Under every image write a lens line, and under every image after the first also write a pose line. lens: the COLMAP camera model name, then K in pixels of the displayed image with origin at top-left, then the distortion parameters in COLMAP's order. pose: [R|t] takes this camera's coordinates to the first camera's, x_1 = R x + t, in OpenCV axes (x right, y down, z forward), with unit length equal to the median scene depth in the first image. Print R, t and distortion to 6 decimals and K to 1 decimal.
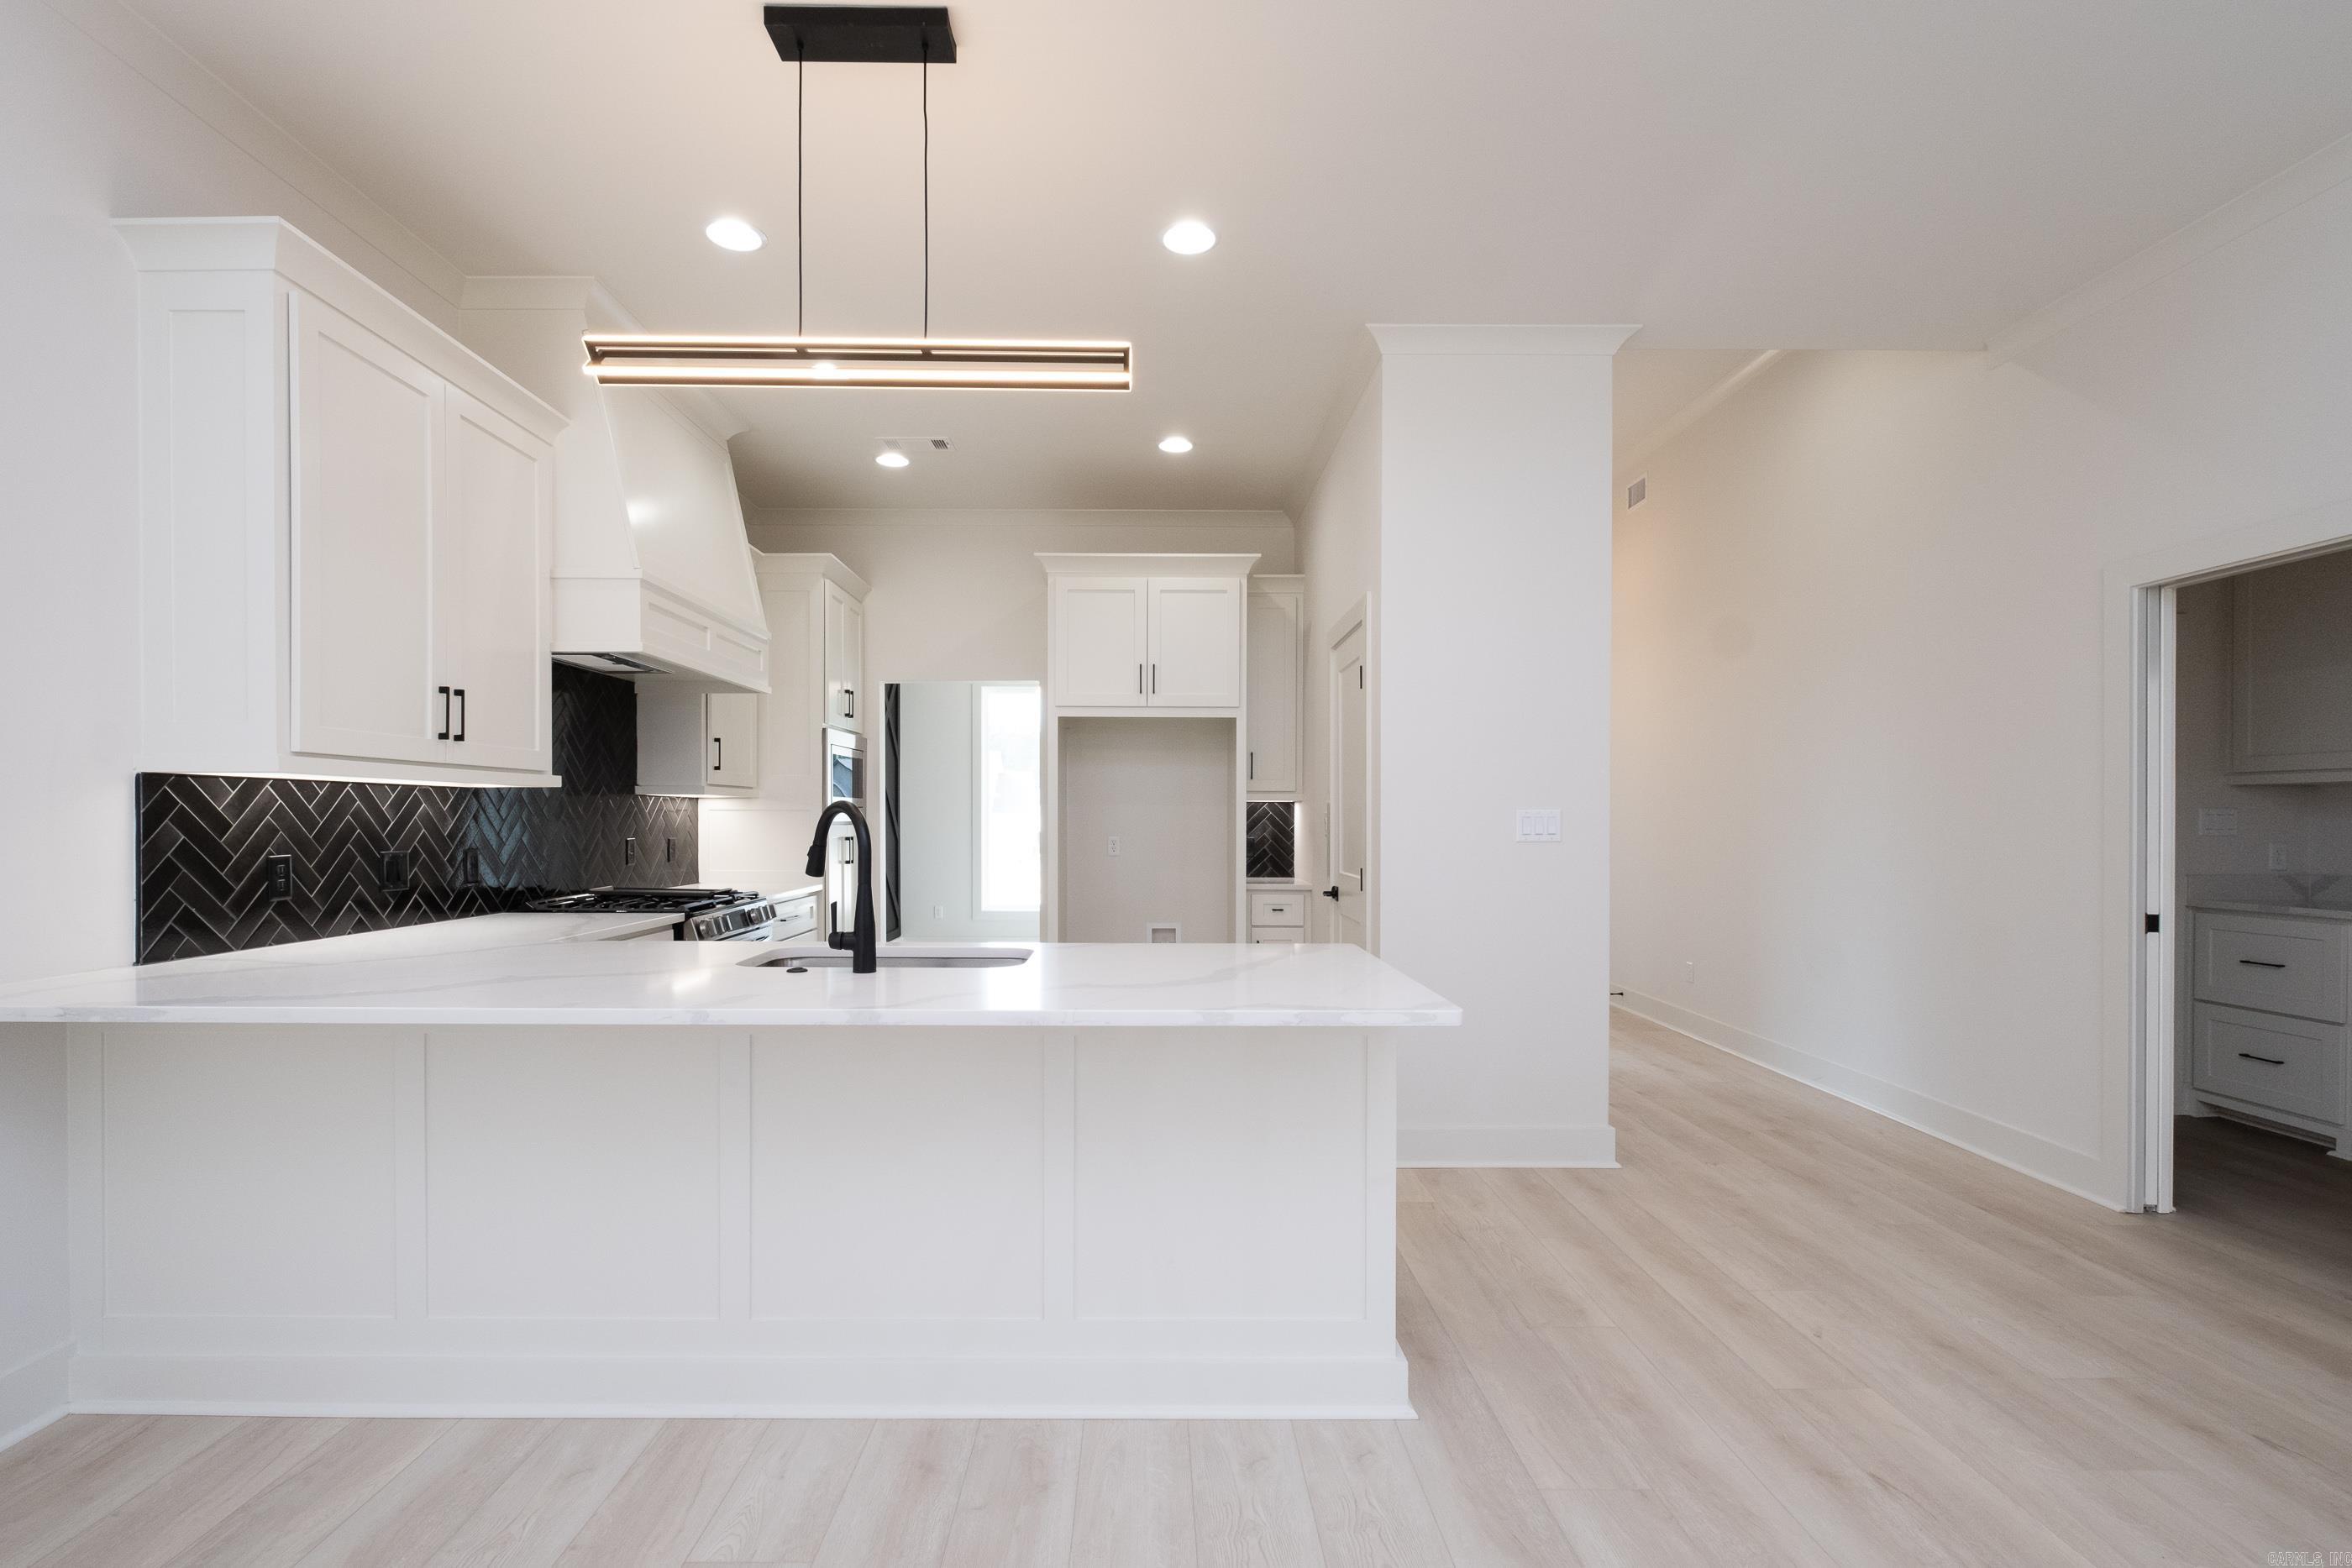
lens RADIAL K [[1056.0, 0, 1164.8], [0, 1056.0, 821.2], [0, 0, 1]] dist [-0.006586, 0.000506]
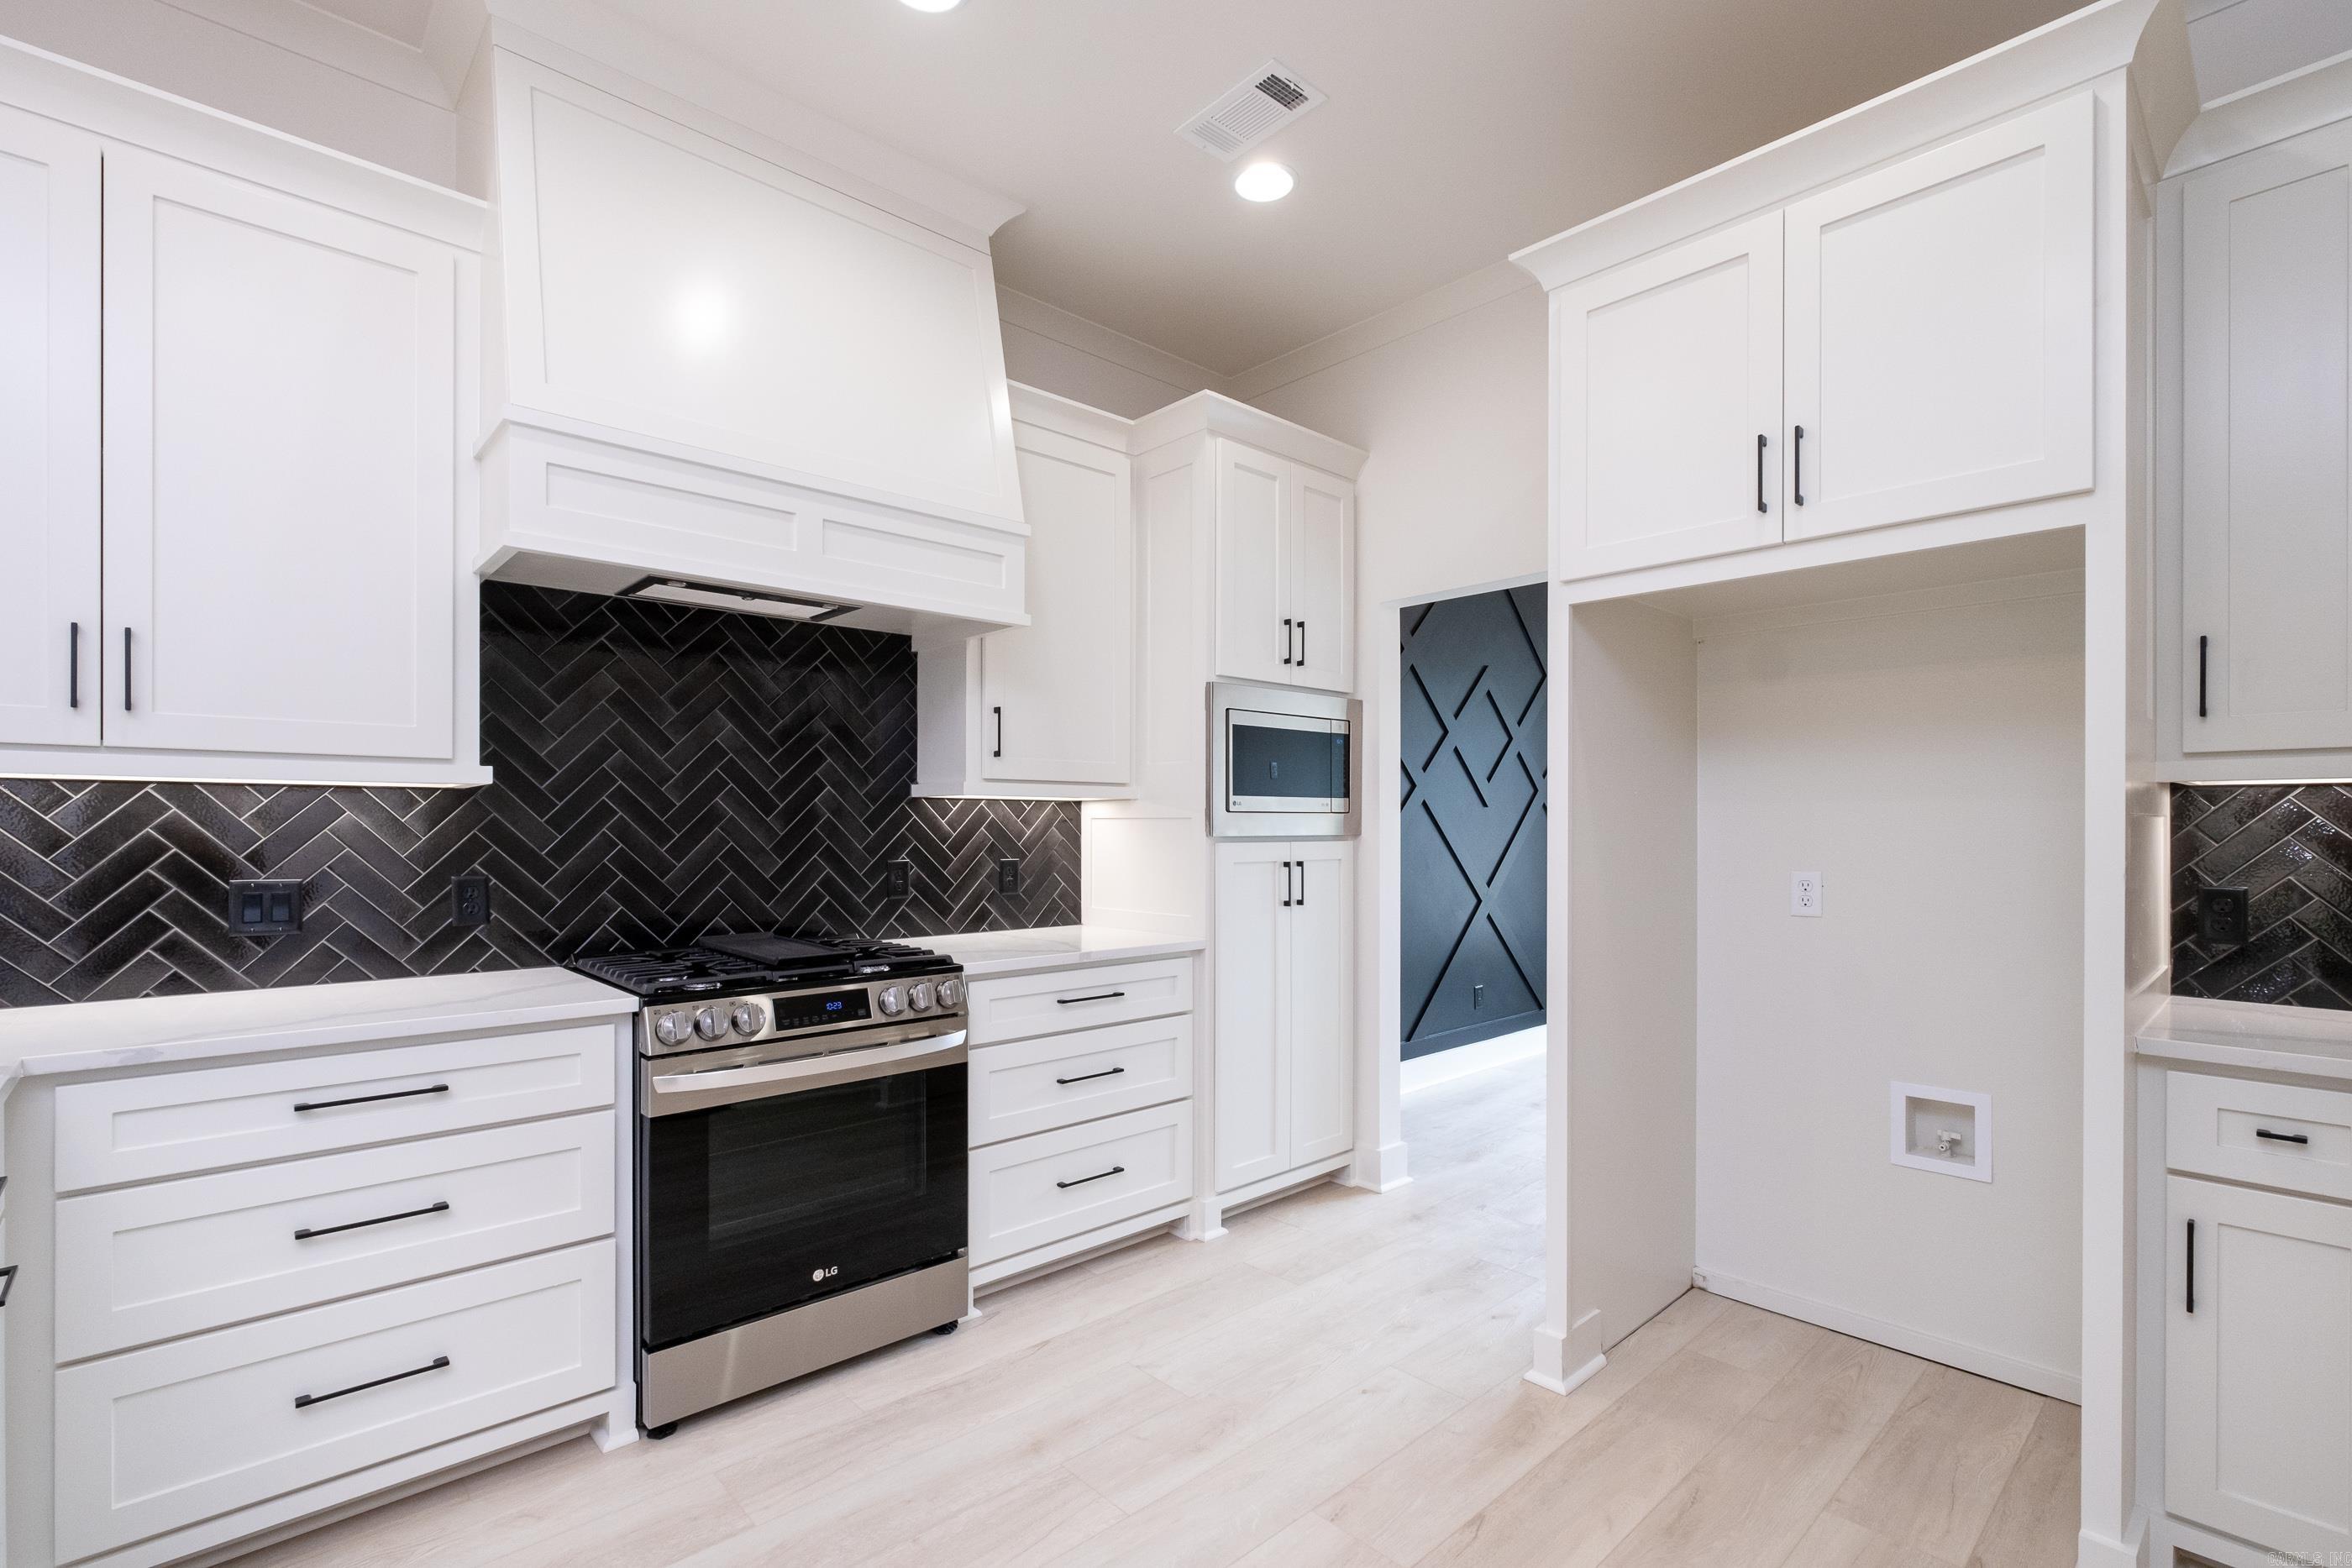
lens RADIAL K [[1056.0, 0, 1185.8], [0, 1056.0, 834.8], [0, 0, 1]] dist [-0.006586, 0.000506]
pose [[0.675662, 0.006540, -0.737183, 0.164475], [-0.002278, 0.999974, 0.006783, -0.005905], [0.737208, -0.002904, 0.675659, 0.793409]]
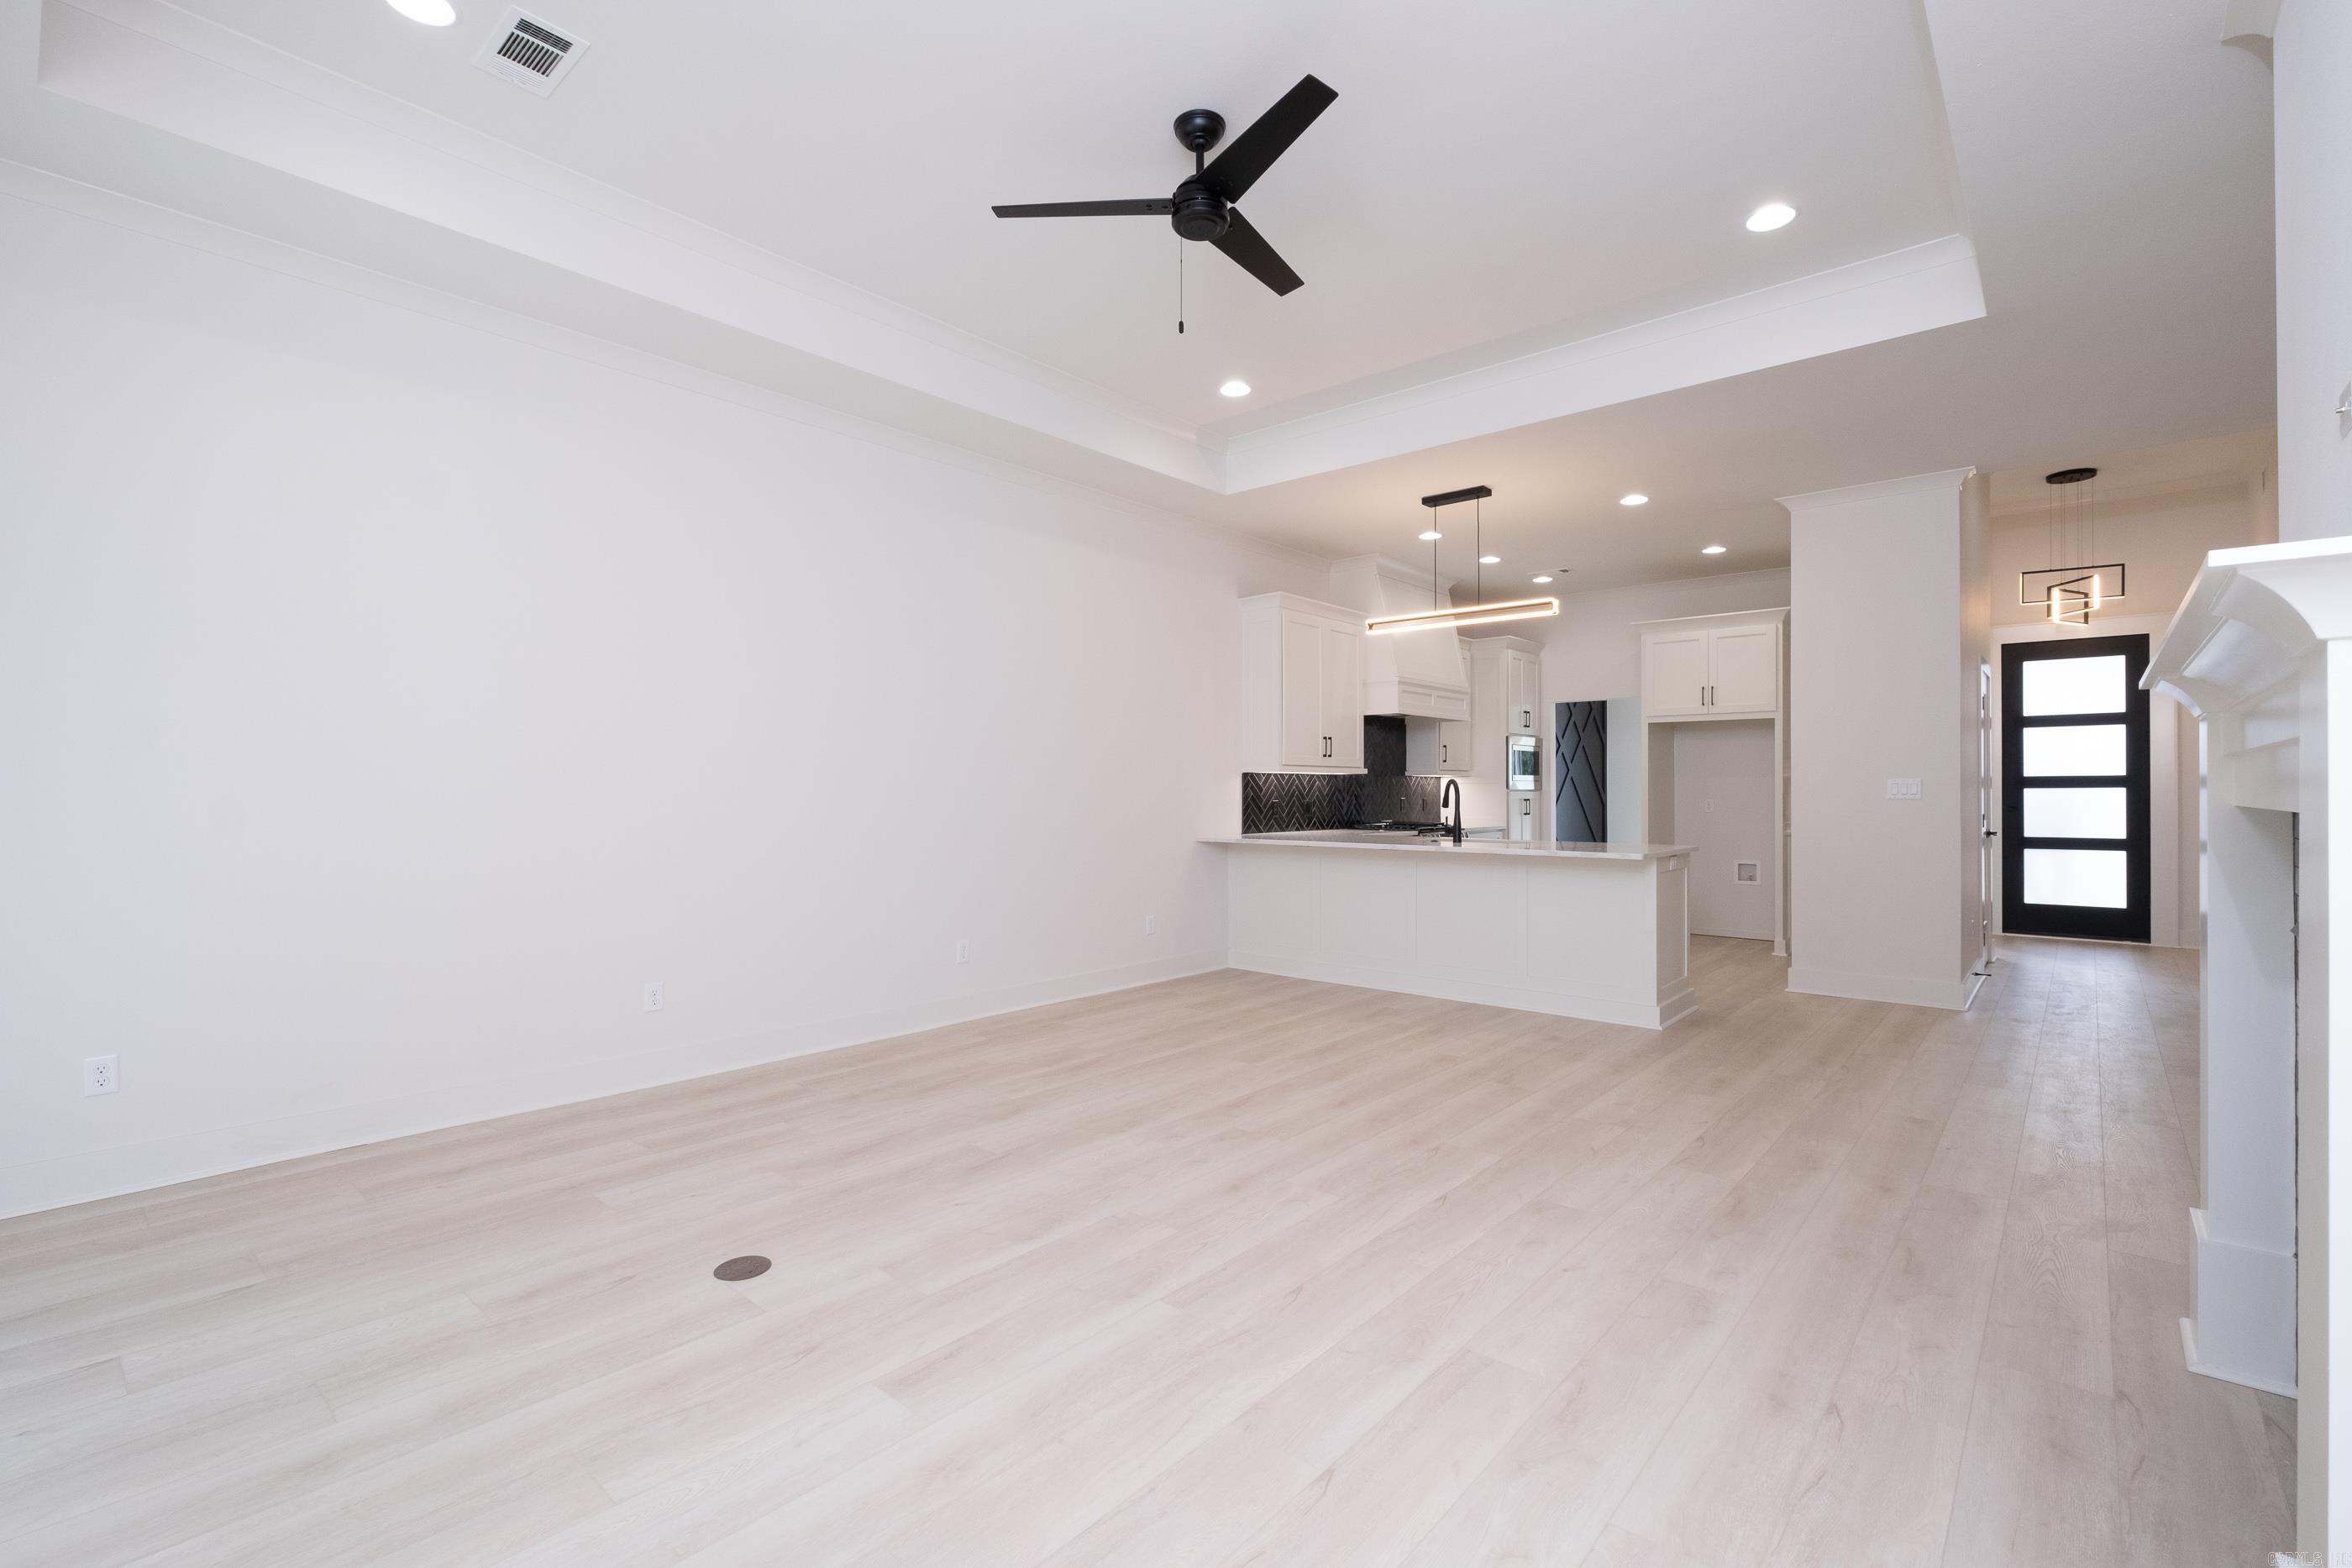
lens RADIAL K [[1056.0, 0, 1161.7], [0, 1056.0, 802.4], [0, 0, 1]] dist [-0.006586, 0.000506]
pose [[0.733921, 0.007989, -0.679188, 0.606407], [-0.002256, 0.999954, 0.009324, 0.009049], [0.679232, -0.005311, 0.733905, -0.909196]]
